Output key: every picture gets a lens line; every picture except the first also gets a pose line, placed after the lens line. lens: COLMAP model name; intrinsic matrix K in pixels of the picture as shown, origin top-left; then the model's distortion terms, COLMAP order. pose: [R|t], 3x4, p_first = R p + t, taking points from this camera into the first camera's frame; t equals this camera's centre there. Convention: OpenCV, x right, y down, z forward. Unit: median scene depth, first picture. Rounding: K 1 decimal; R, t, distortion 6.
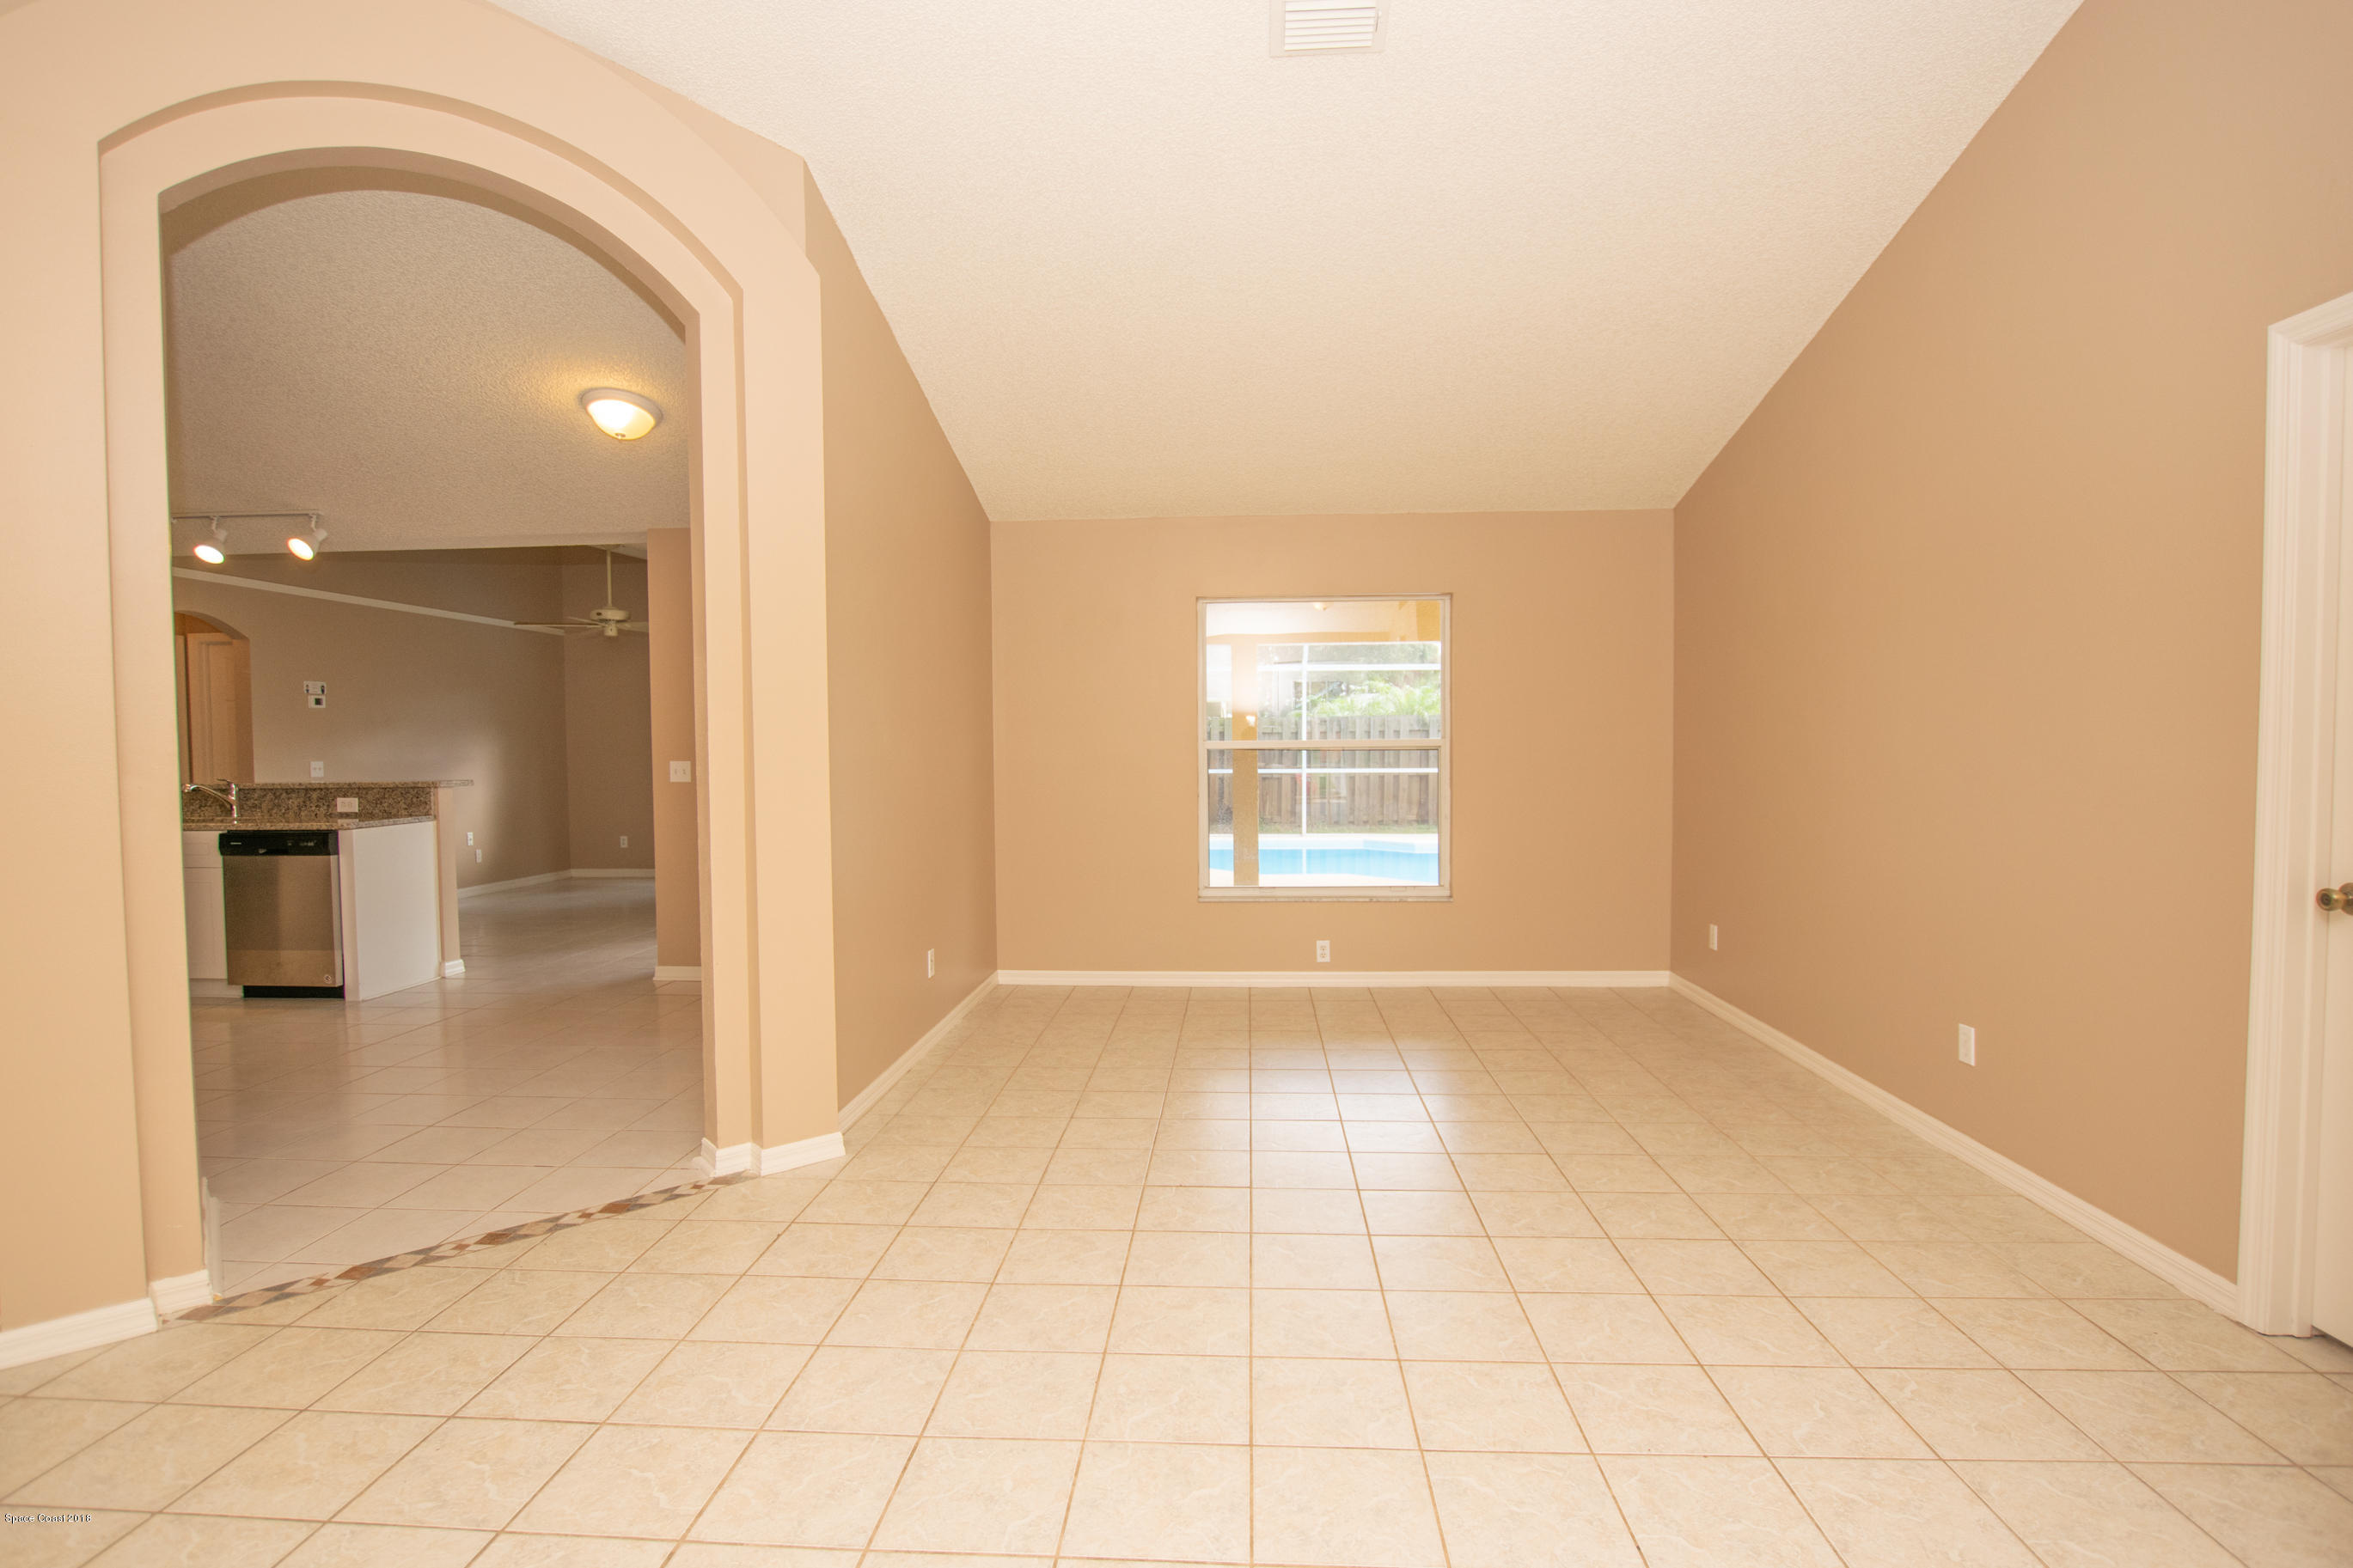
lens RADIAL K [[1150.0, 0, 1173.5], [0, 1150.0, 794.8], [0, 0, 1]] dist [-0.023774, -0.001109]
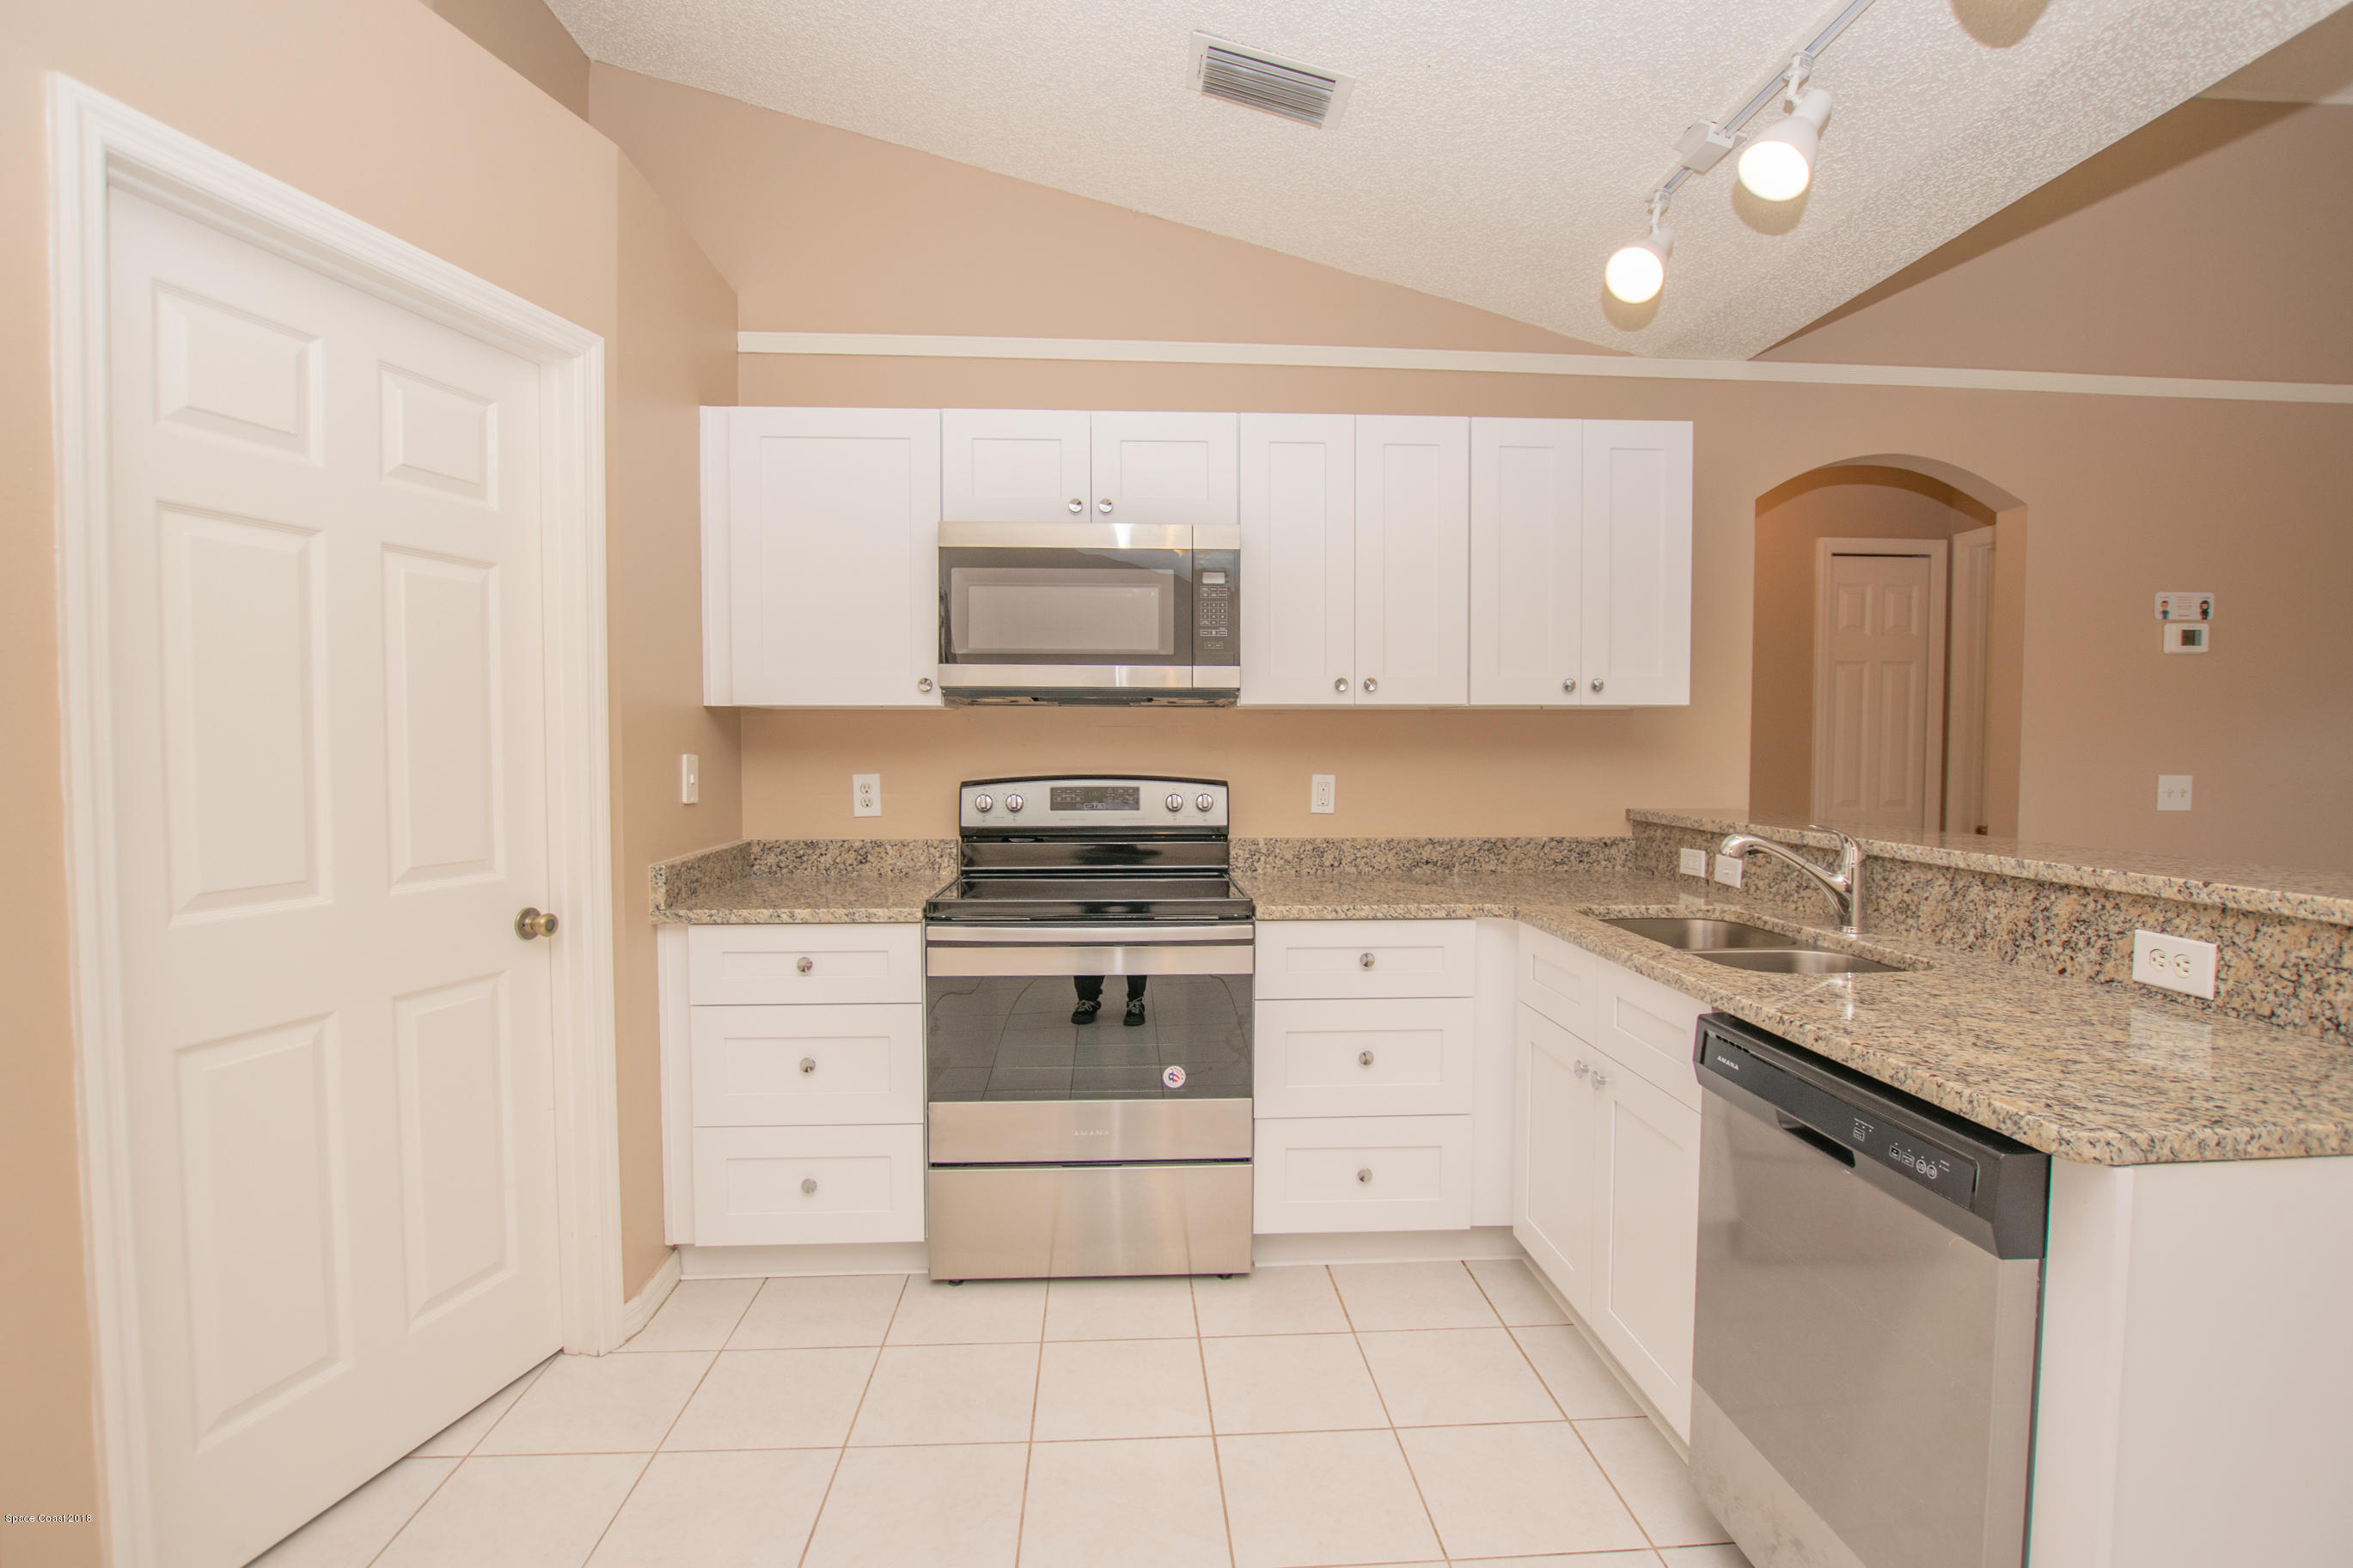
lens RADIAL K [[1094.9, 0, 1200.8], [0, 1094.9, 778.5], [0, 0, 1]] dist [-0.024563, 0.000232]
pose [[0.132631, 0.041513, -0.990296, -0.928886], [-0.046694, 0.998275, 0.035594, -0.058685], [0.990065, 0.041520, 0.134341, 1.343458]]
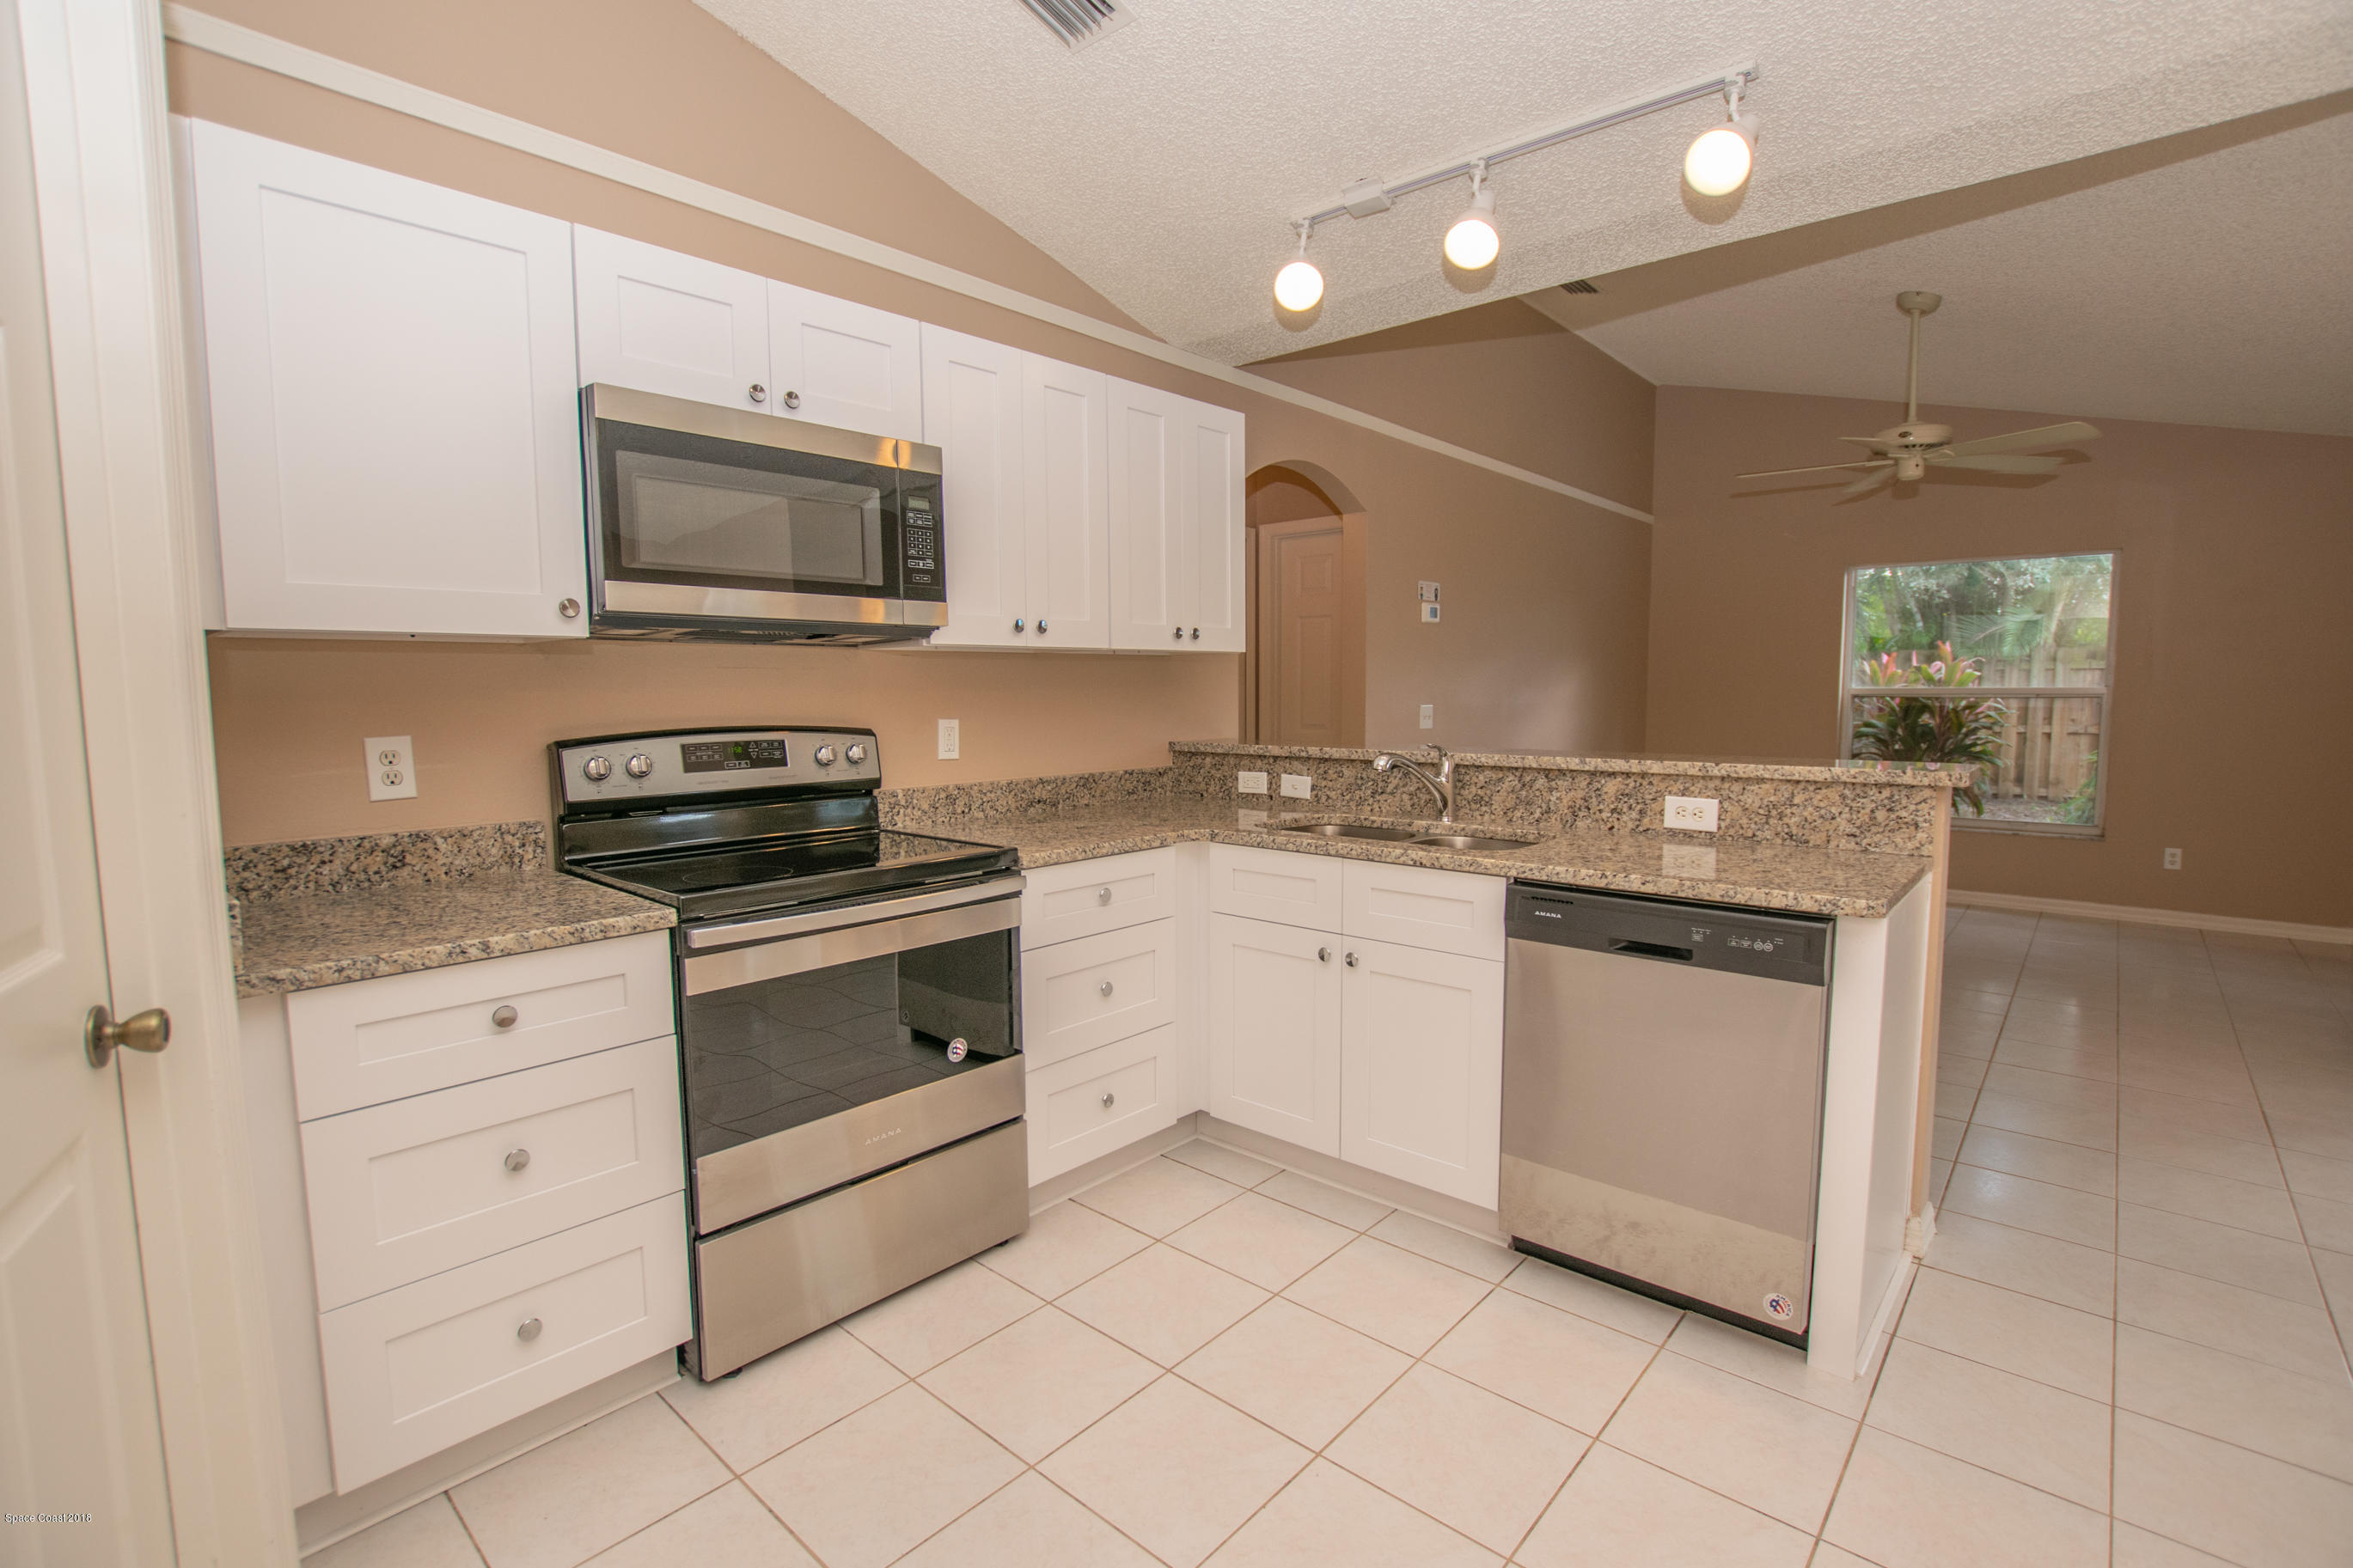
lens RADIAL K [[1054.6, 0, 1168.4], [0, 1054.6, 776.9], [0, 0, 1]] dist [-0.028696, 0.004186]
pose [[0.785096, 0.055619, -0.616872, -1.156907], [-0.028501, 0.998149, 0.053723, -0.038505], [0.618718, -0.024596, 0.785228, 1.010419]]
